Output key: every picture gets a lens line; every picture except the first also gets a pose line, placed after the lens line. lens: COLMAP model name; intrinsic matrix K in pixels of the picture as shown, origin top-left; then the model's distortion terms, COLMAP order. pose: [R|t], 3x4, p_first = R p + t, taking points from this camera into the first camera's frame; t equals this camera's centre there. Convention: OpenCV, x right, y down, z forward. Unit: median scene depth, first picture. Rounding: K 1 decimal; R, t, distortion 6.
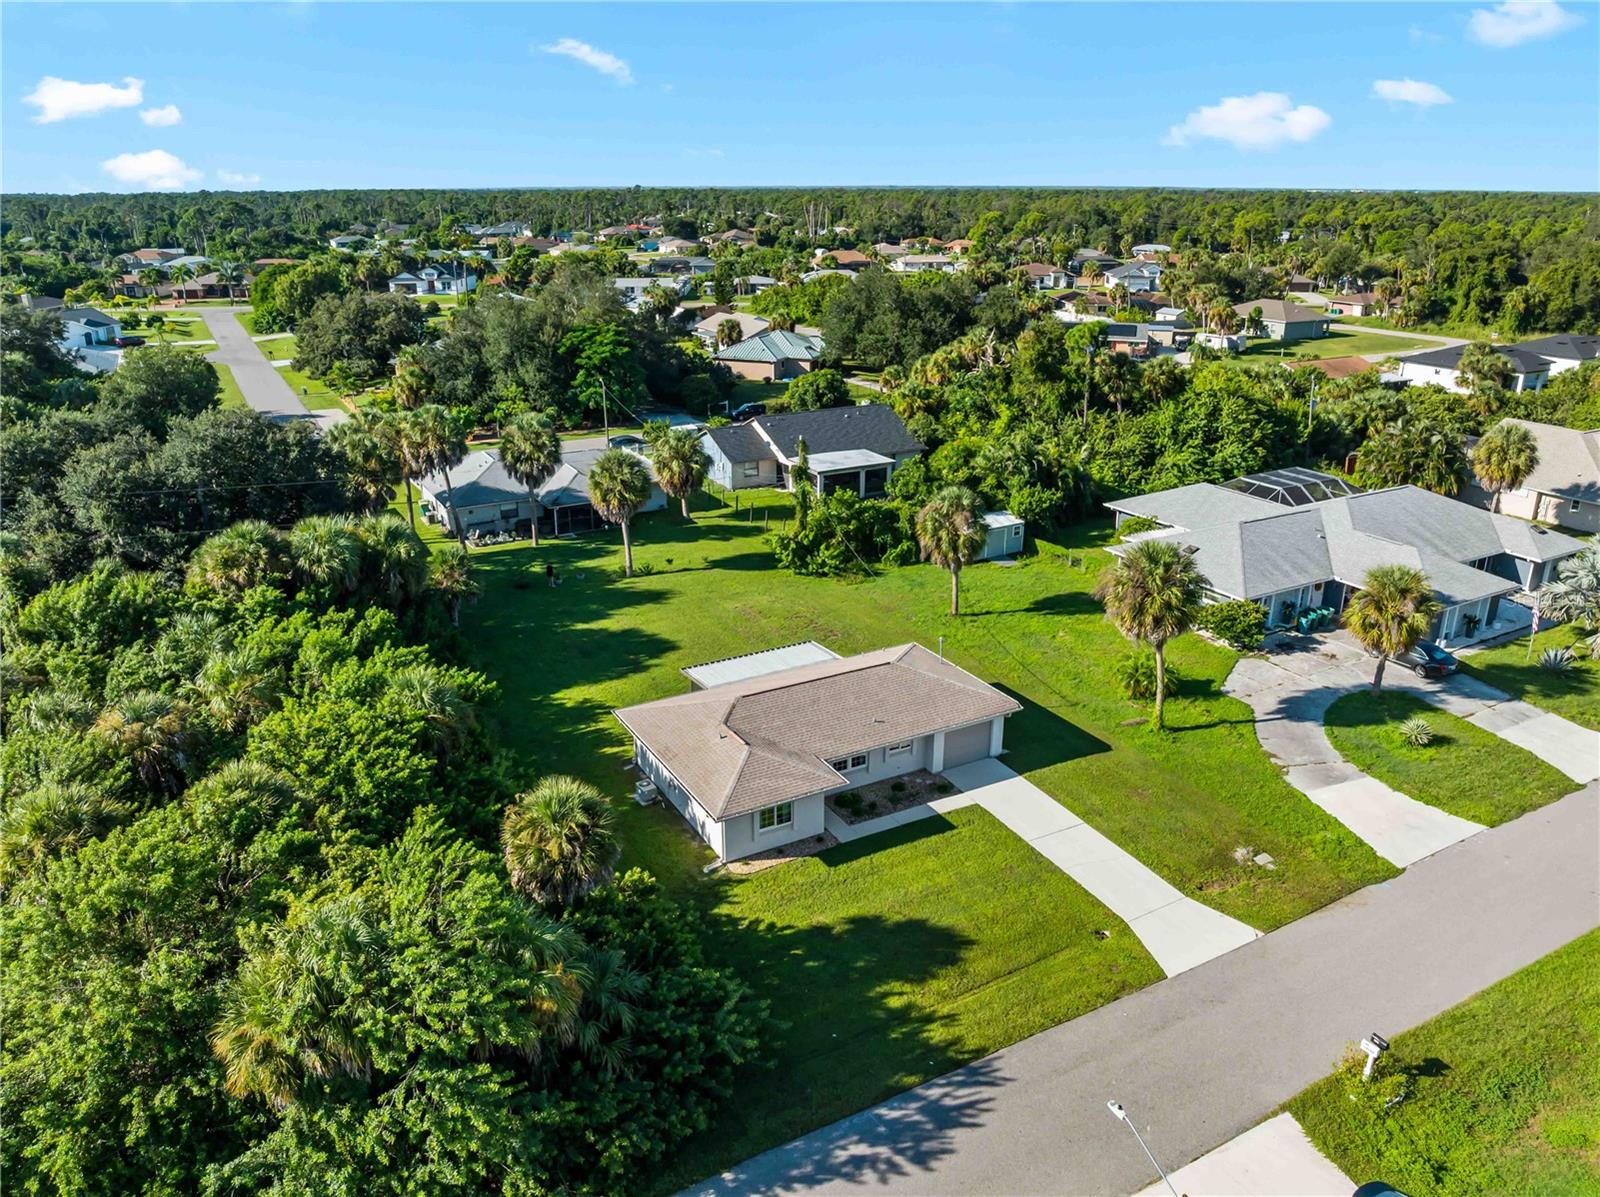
lens RADIAL K [[1139.8, 0, 814.2], [0, 1139.8, 594.5], [0, 0, 1]] dist [-0.034200, -0.008973]
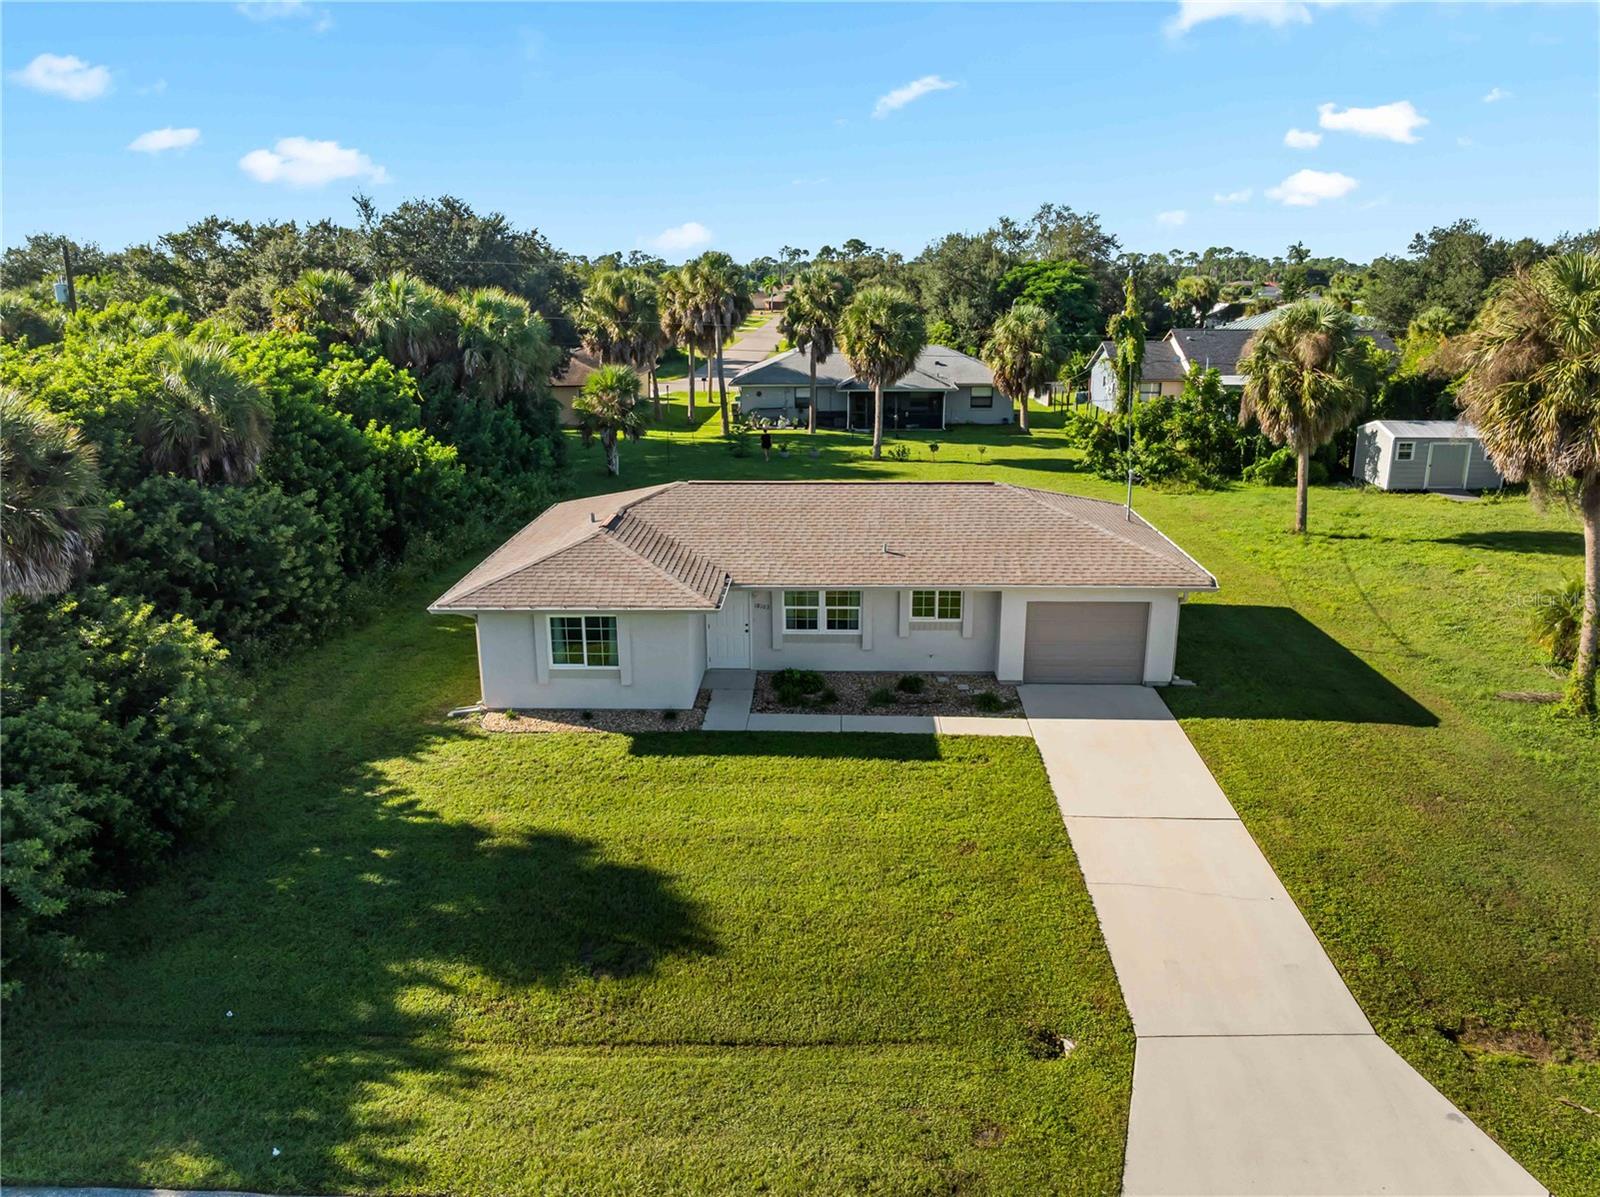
lens RADIAL K [[1152.7, 0, 800.0], [0, 1152.7, 598.5], [0, 0, 1]] dist [-0.039226, -0.001495]
pose [[0.853032, 0.135679, -0.503912, 0.215411], [-0.168822, 0.985434, -0.020456, 0.111719], [0.493797, 0.102521, 0.863513, 0.389407]]
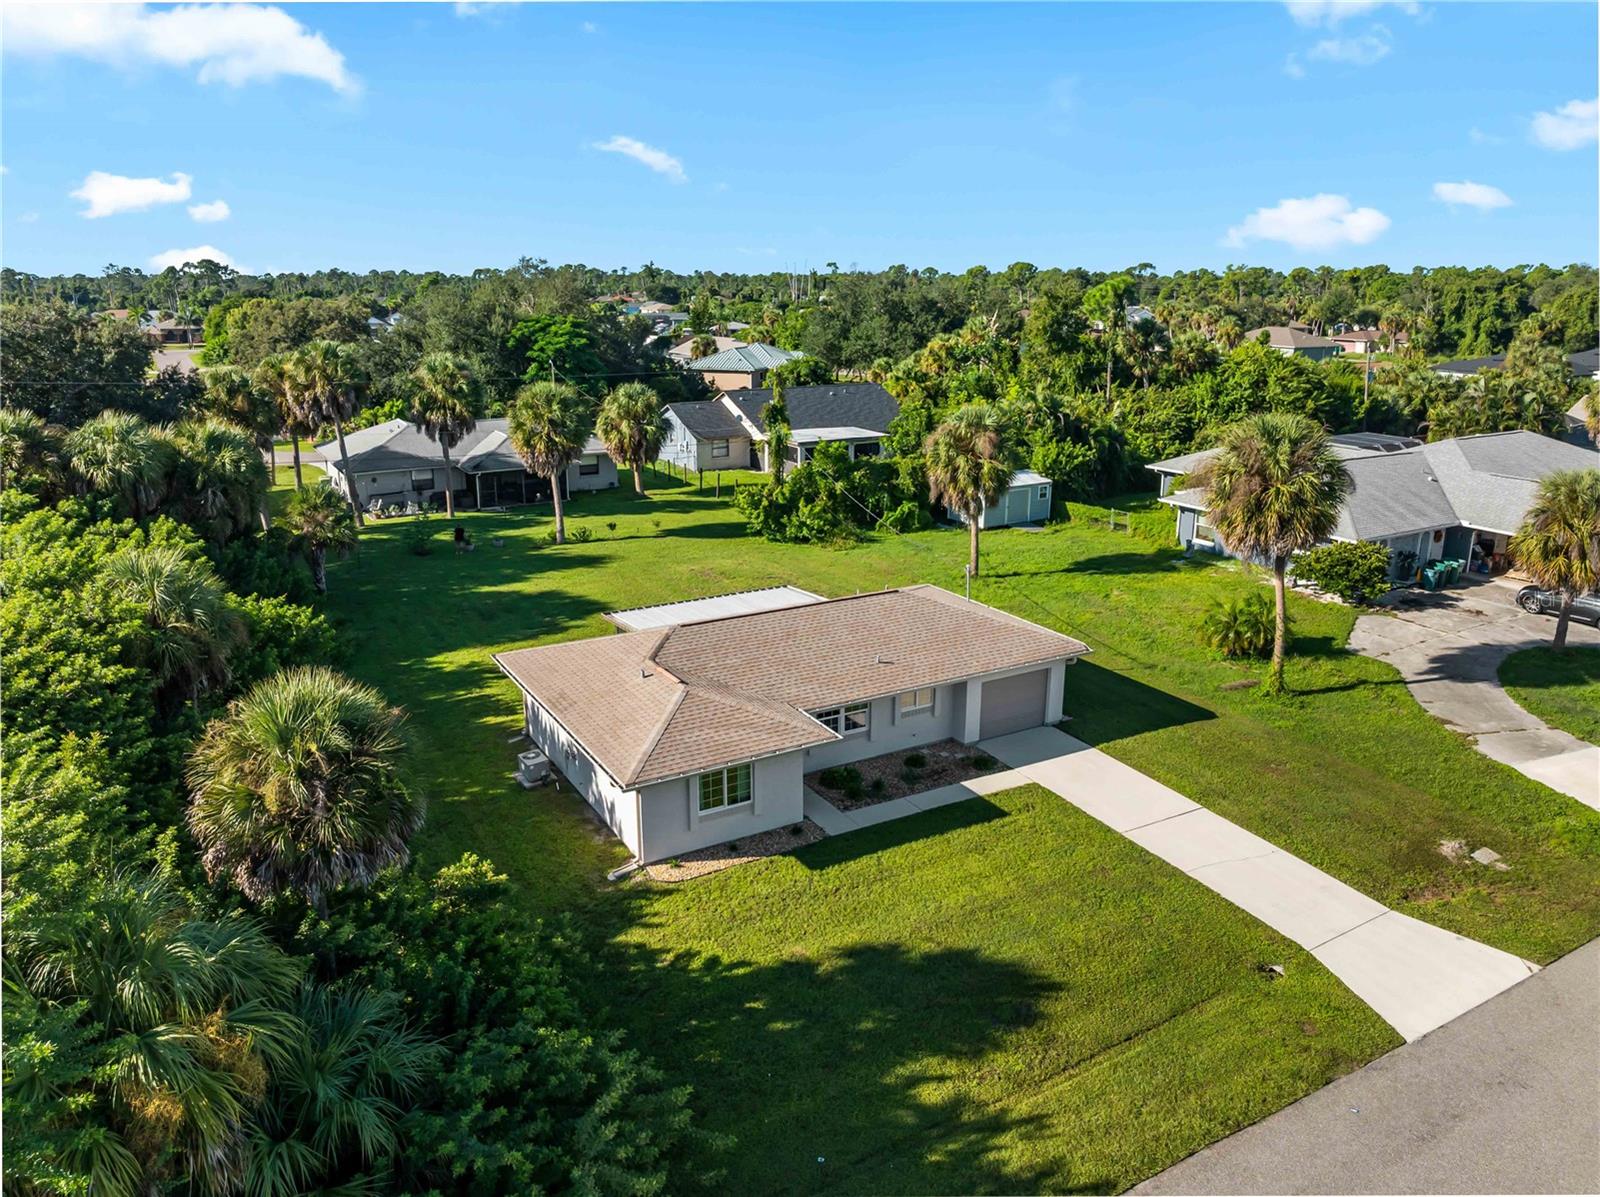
lens RADIAL K [[1130.6, 0, 812.6], [0, 1130.6, 594.6], [0, 0, 1]] dist [-0.042345, 0.003716]
pose [[0.999918, -0.004001, 0.012191, 0.004655], [0.004855, 0.997478, -0.070814, 0.088139], [-0.011877, 0.070867, 0.997415, 0.249249]]
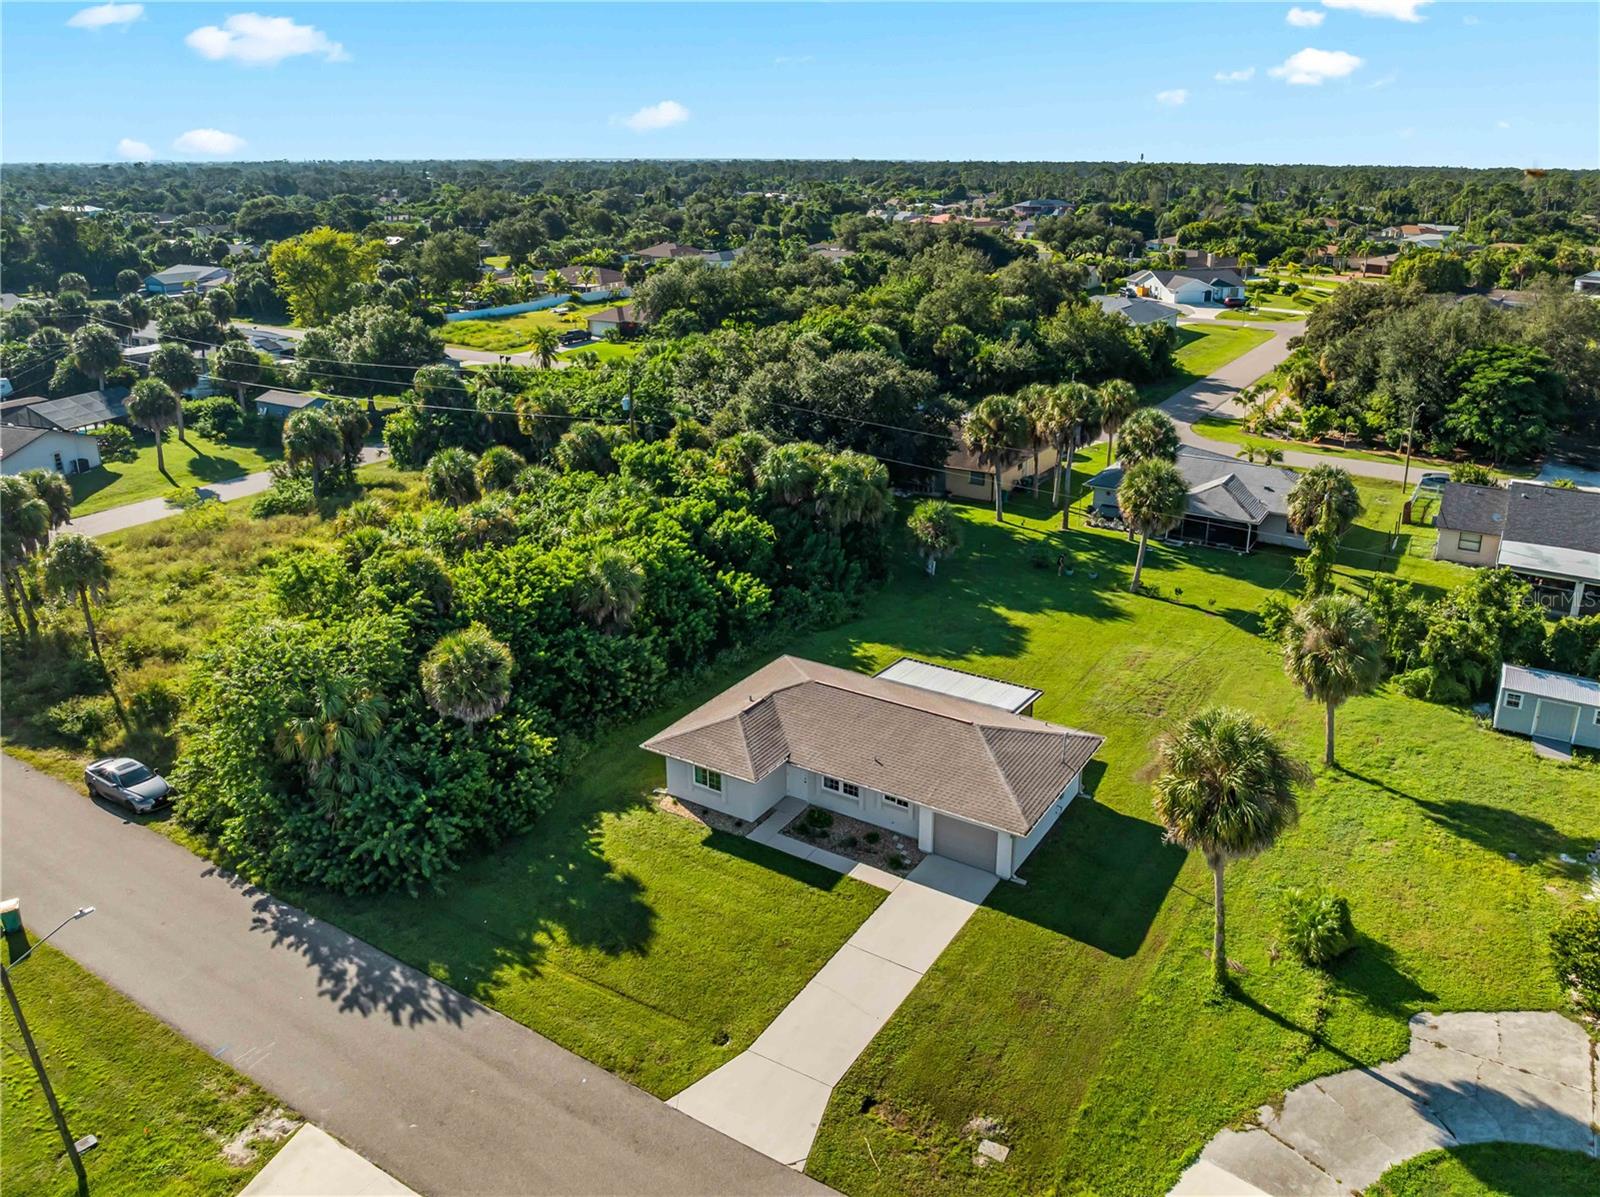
lens RADIAL K [[1145.6, 0, 850.4], [0, 1145.6, 560.5], [0, 0, 1]] dist [-0.036591, -0.002567]
pose [[0.495816, 0.291612, -0.818003, 0.565939], [-0.299835, 0.941496, 0.153897, -0.134227], [0.815025, 0.168961, 0.554244, 0.323971]]
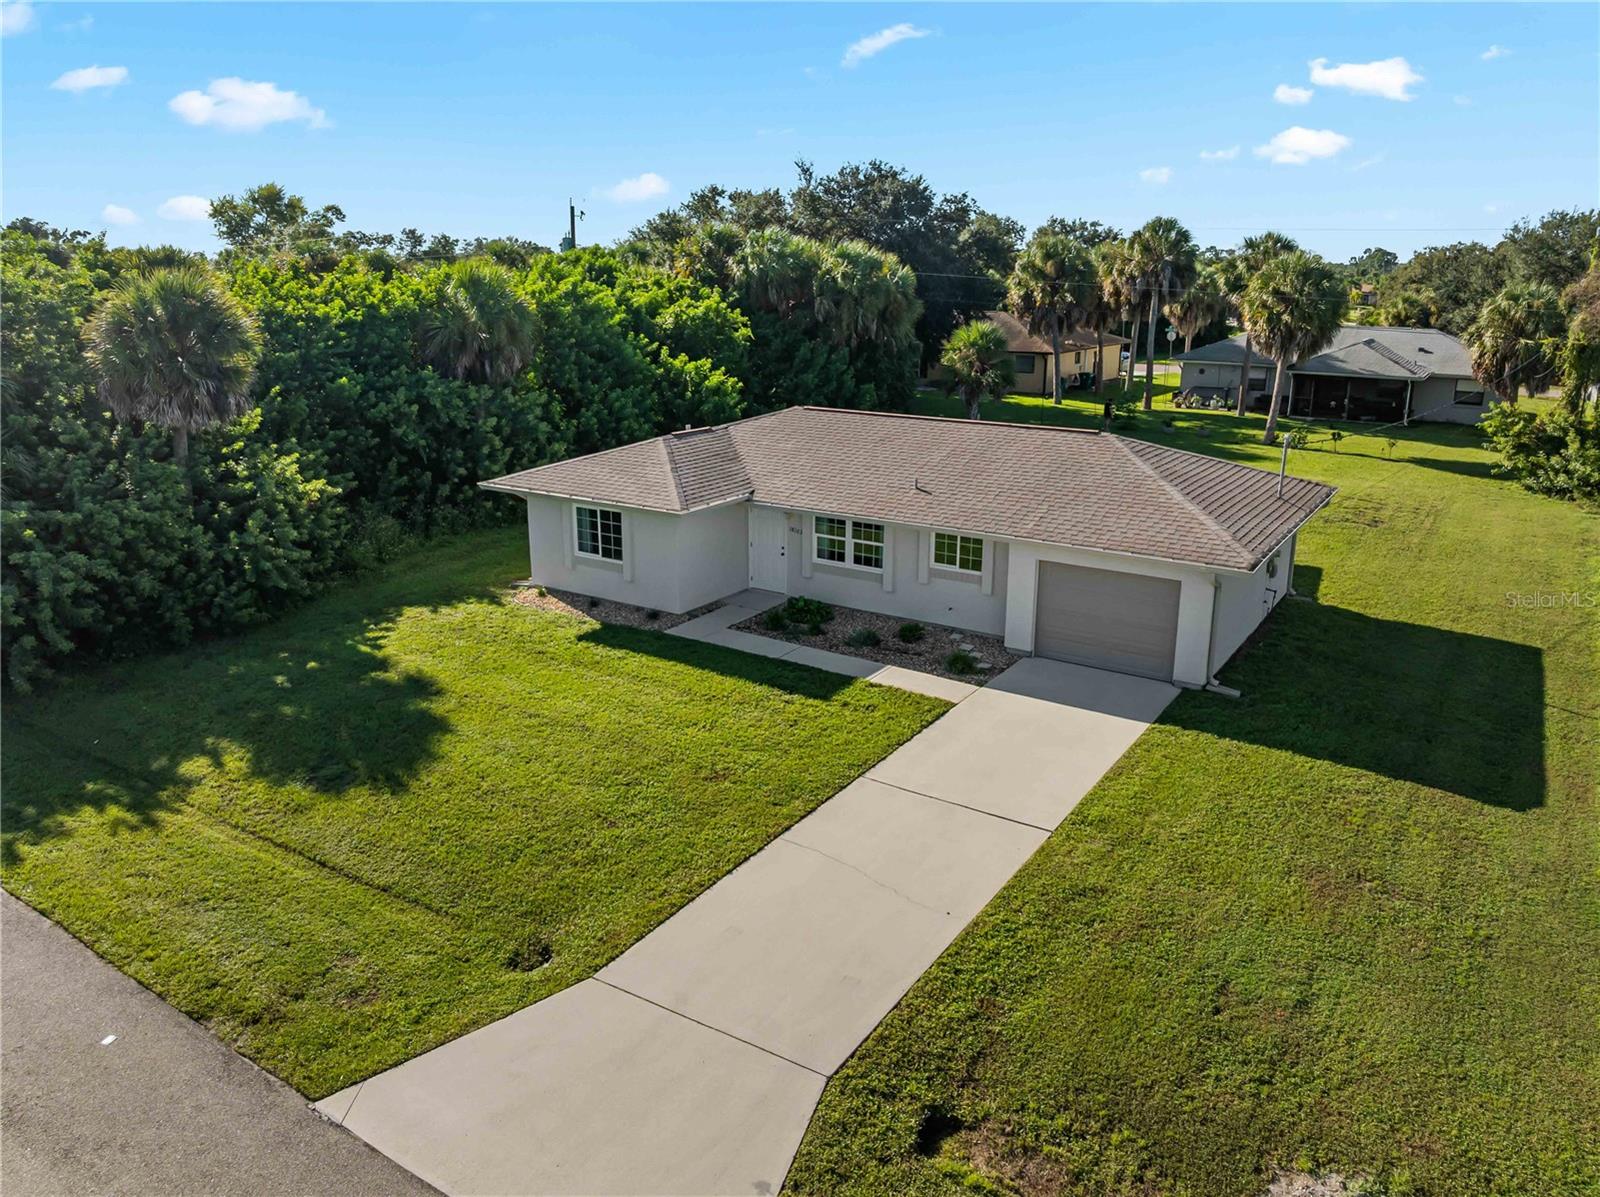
lens RADIAL K [[1130.6, 0, 812.6], [0, 1130.6, 594.6], [0, 0, 1]] dist [-0.042345, 0.003716]
pose [[0.464618, 0.247065, -0.850347, 0.334789], [-0.303036, 0.946670, 0.109477, 0.085693], [0.832045, 0.206821, 0.514709, 0.539575]]
